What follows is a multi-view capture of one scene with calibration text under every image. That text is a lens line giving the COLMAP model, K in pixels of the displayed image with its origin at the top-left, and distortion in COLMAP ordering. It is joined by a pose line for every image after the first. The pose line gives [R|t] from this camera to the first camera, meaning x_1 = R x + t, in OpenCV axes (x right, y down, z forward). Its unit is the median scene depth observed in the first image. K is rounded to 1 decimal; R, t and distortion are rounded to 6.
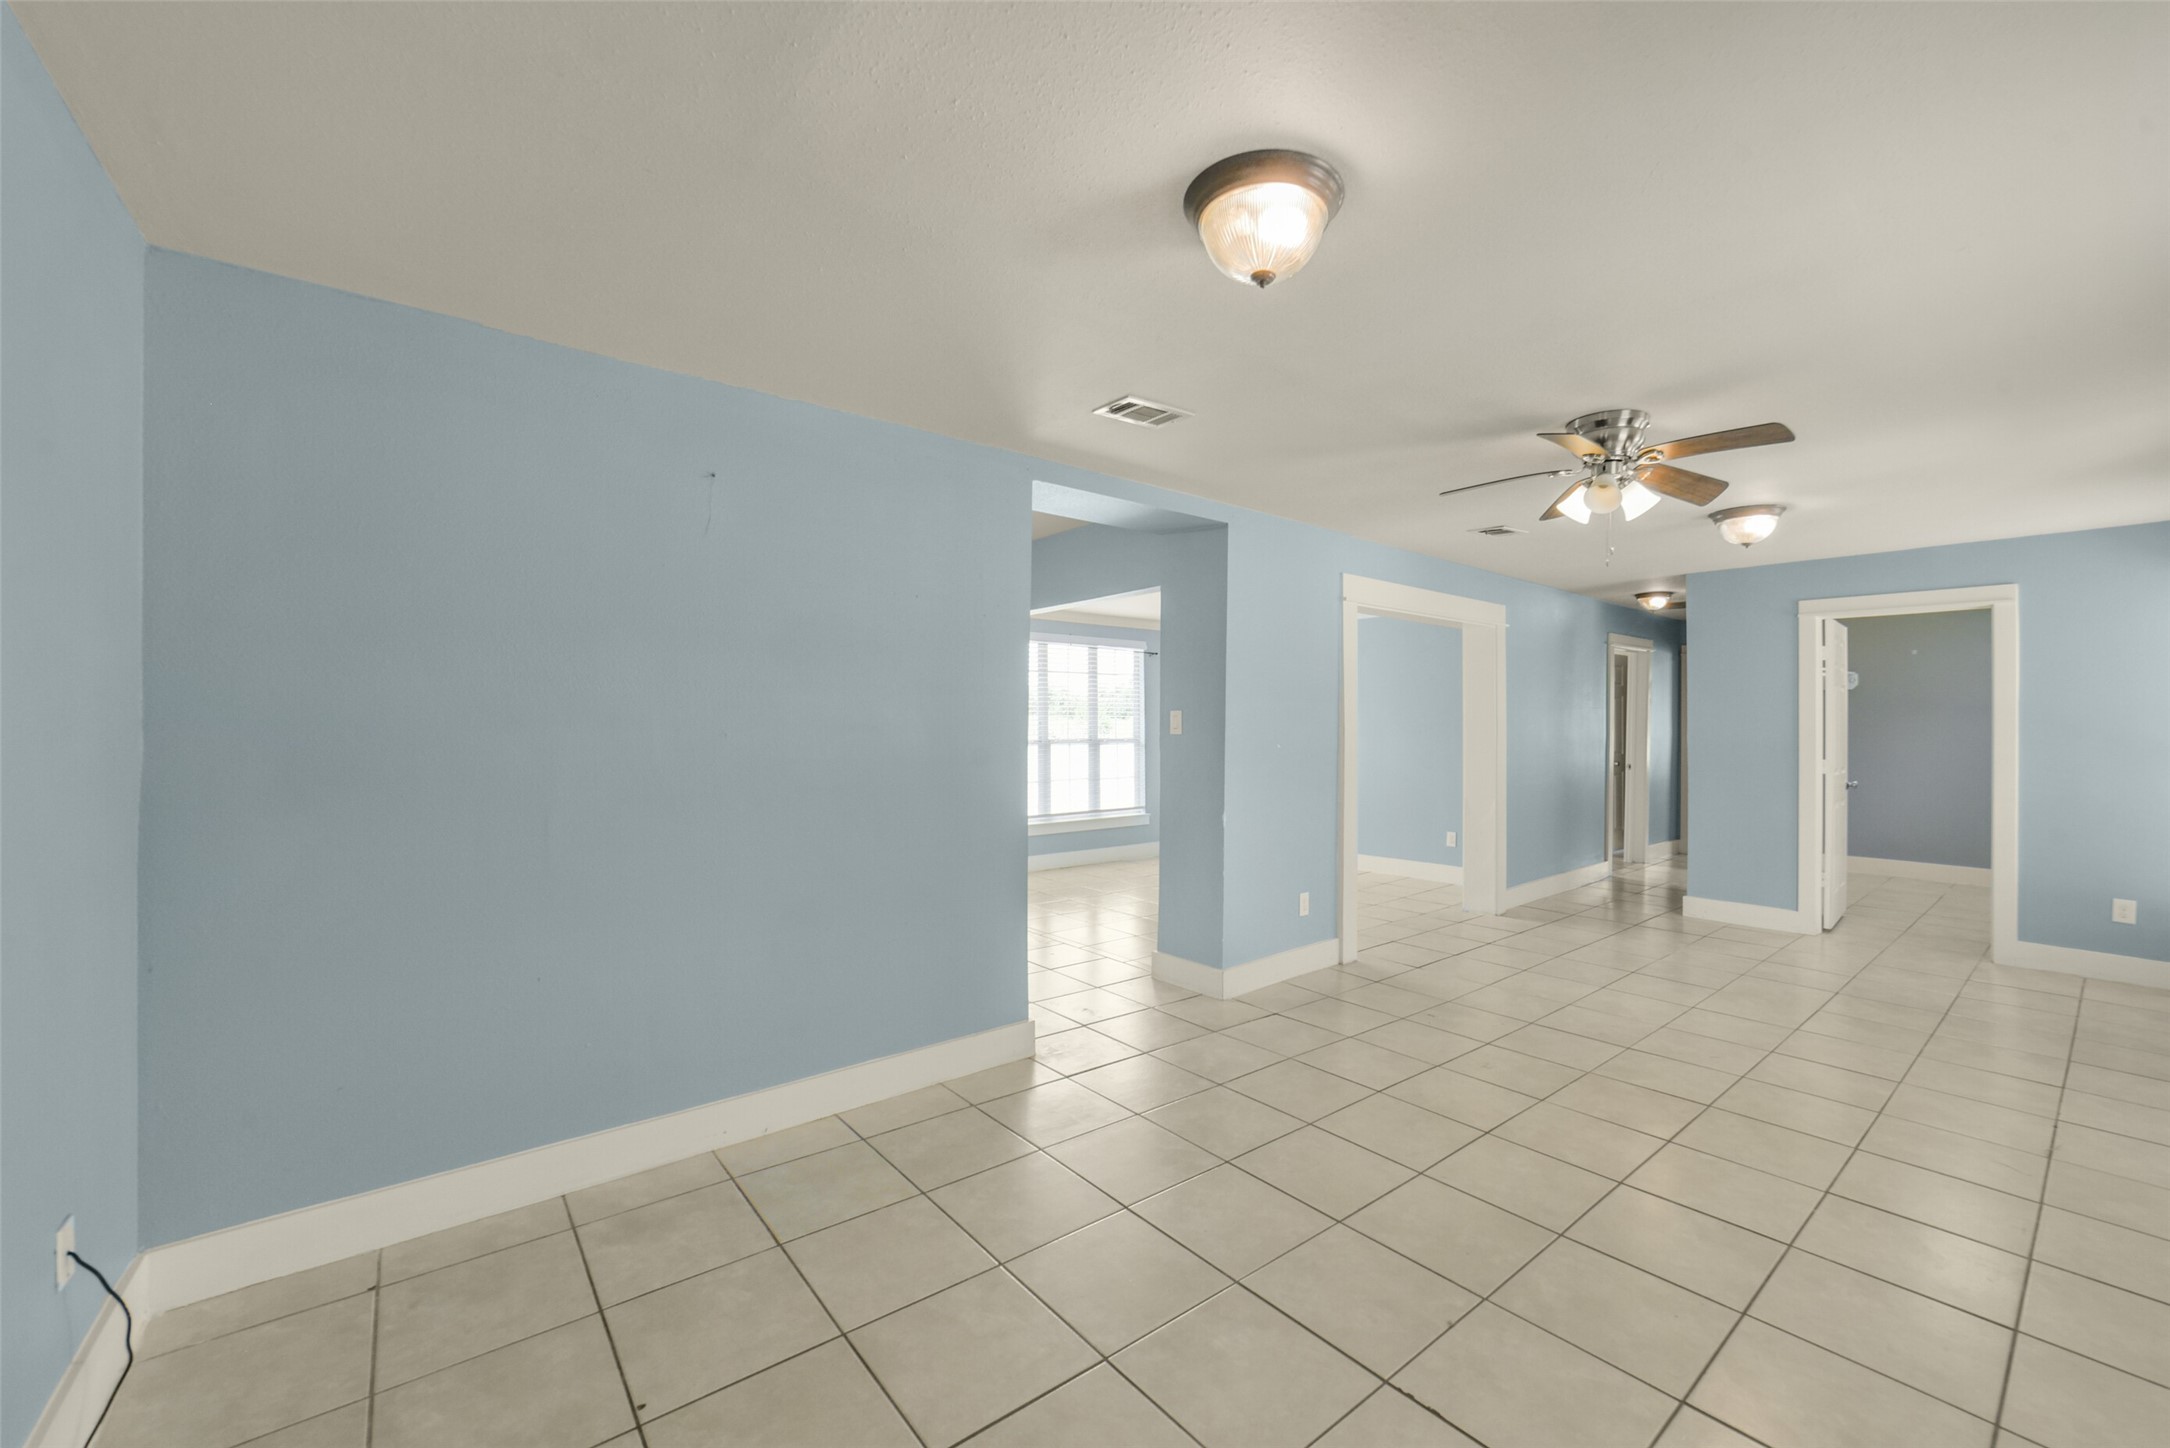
lens RADIAL K [[856.3, 0, 1085.0], [0, 856.3, 724.0], [0, 0, 1]] dist [-0.013939, 0.000613]
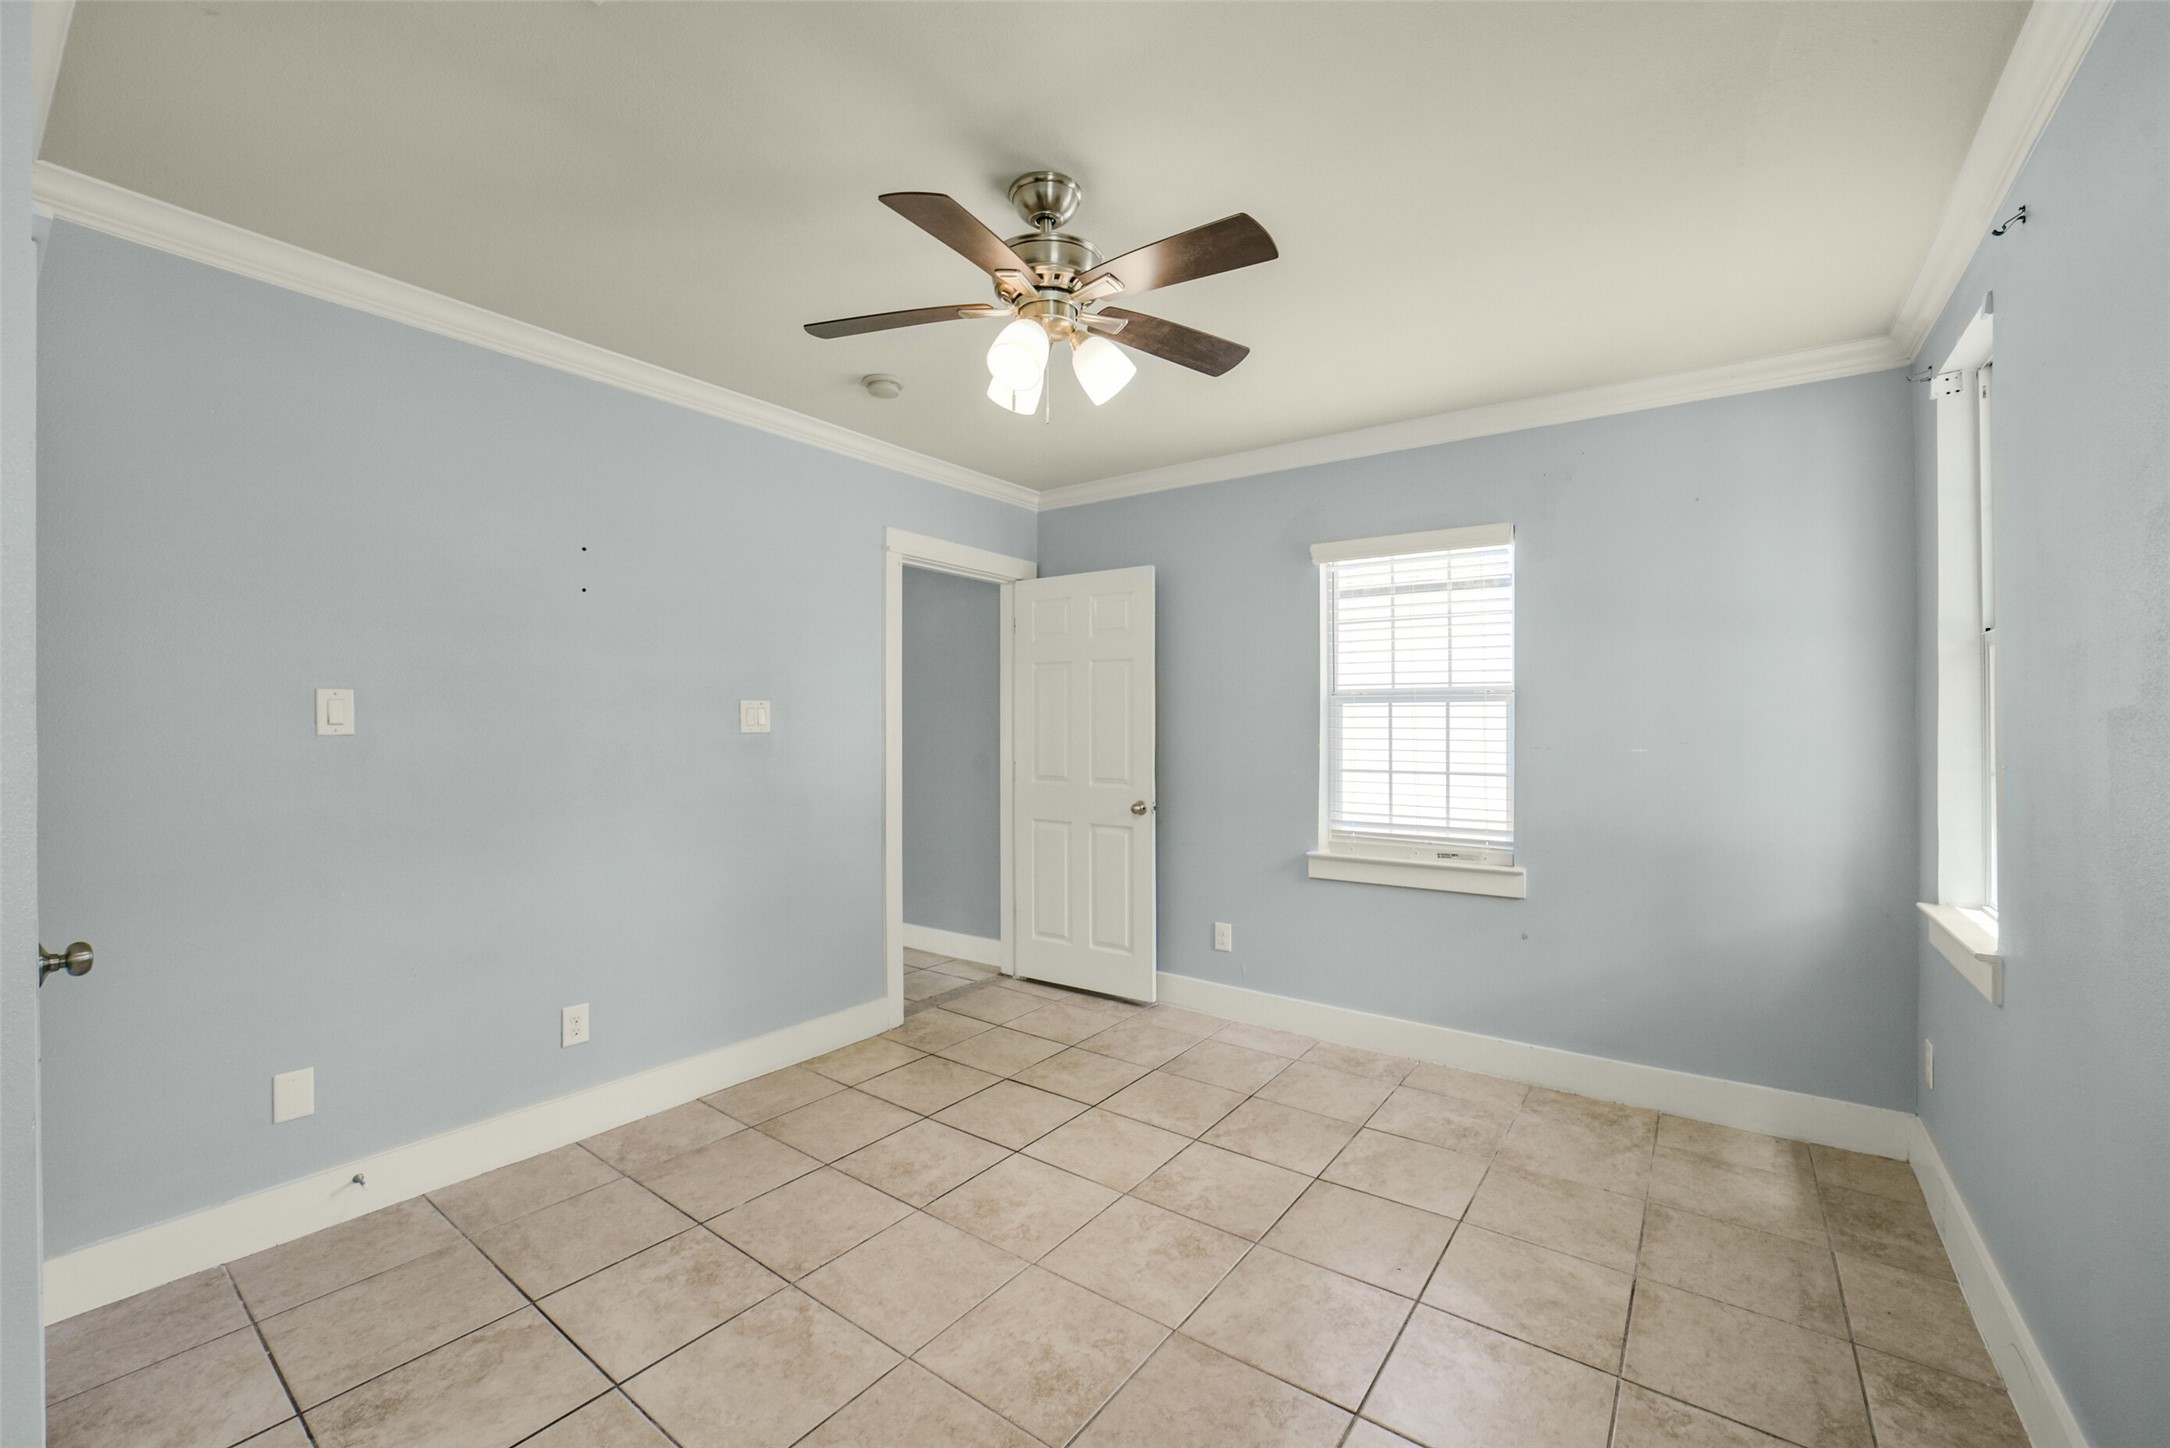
lens RADIAL K [[856.3, 0, 1085.0], [0, 856.3, 724.0], [0, 0, 1]] dist [-0.013939, 0.000613]
pose [[0.969235, -0.009533, 0.245953, 0.175940], [0.007934, 0.999940, 0.007492, 0.002451], [-0.246010, -0.005310, 0.969253, 0.139890]]
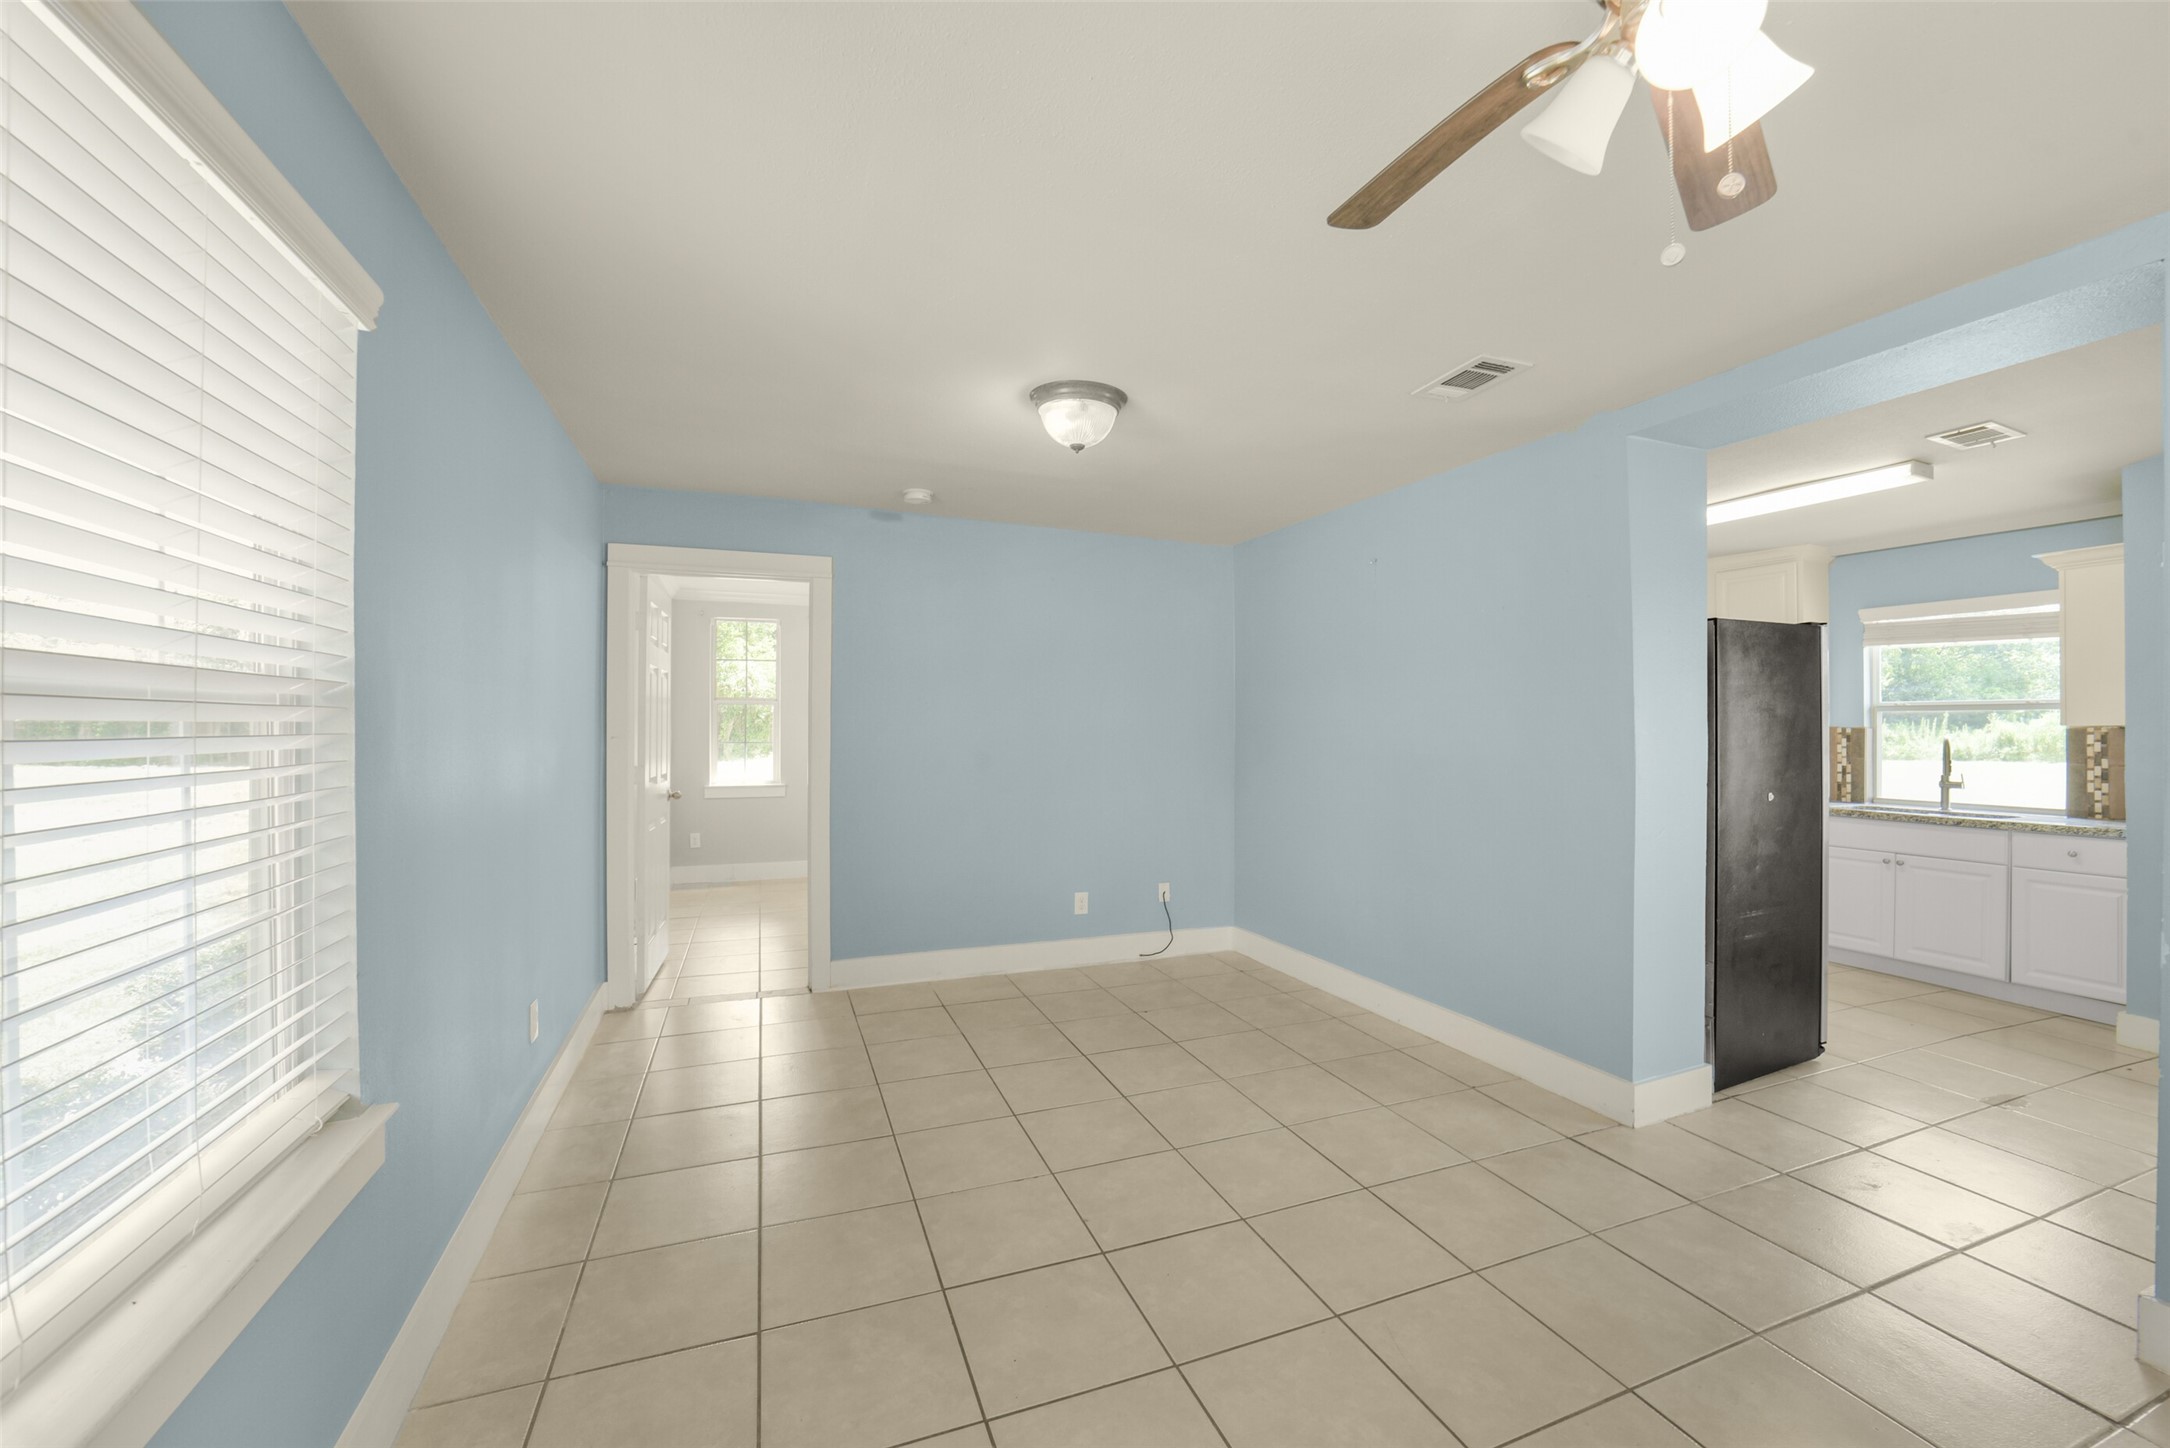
lens RADIAL K [[856.3, 0, 1085.0], [0, 856.3, 724.0], [0, 0, 1]] dist [-0.013939, 0.000613]
pose [[-0.303329, -0.012903, -0.952798, 1.821087], [-0.000989, 0.999912, -0.013226, 0.036133], [0.952885, -0.003069, -0.303315, 1.577454]]
